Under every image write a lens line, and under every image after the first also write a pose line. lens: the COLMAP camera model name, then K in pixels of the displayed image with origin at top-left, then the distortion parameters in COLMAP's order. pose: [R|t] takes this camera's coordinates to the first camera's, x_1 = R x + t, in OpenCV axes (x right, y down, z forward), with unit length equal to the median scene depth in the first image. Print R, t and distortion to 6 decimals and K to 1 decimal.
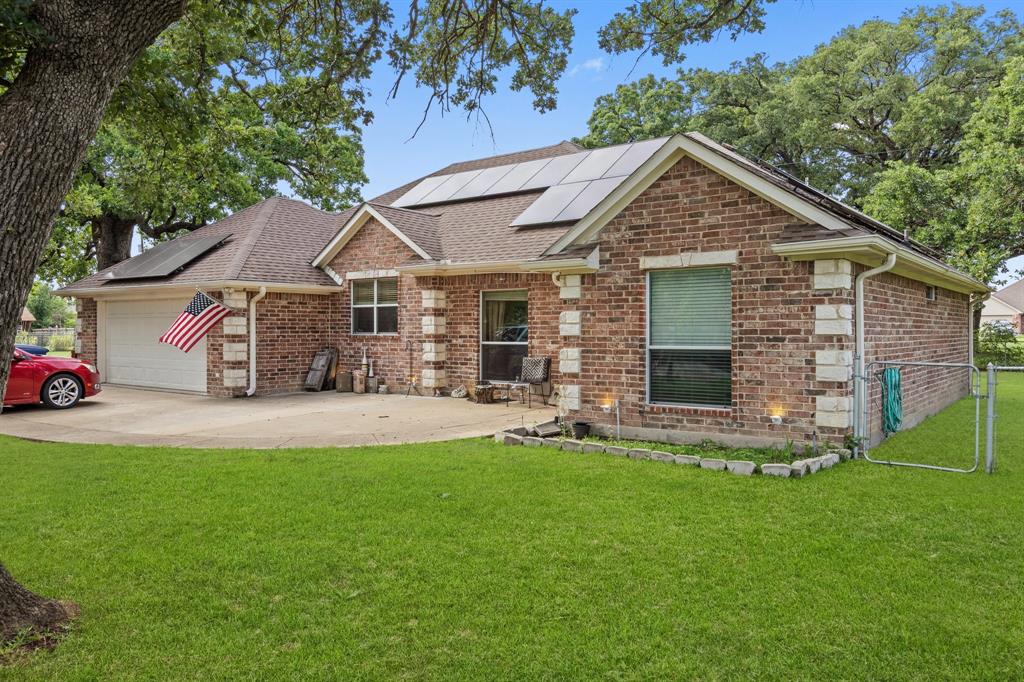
lens RADIAL K [[766.2, 0, 512.0], [0, 766.2, 341.0], [0, 0, 1]] dist [0.000495, -0.000056]
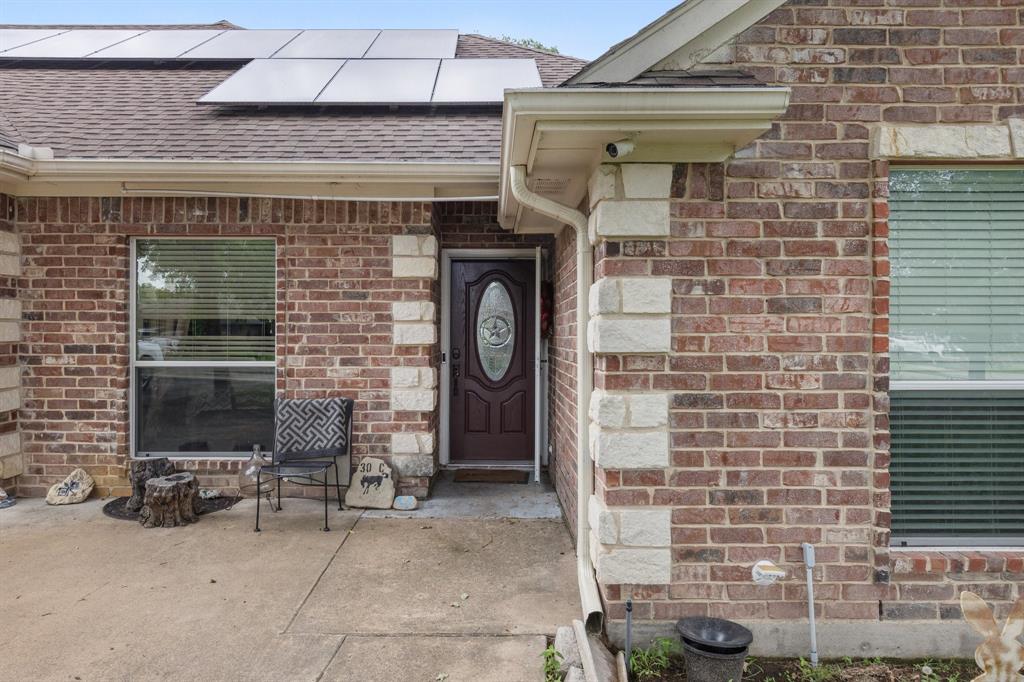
lens RADIAL K [[673.0, 0, 512.0], [0, 673.0, 341.0], [0, 0, 1]] dist [-0.001097, -0.000619]
pose [[0.795686, -0.003459, 0.605699, -0.137021], [0.004842, 0.999988, -0.000650, -0.012260], [-0.605690, 0.003450, 0.795694, 0.815638]]
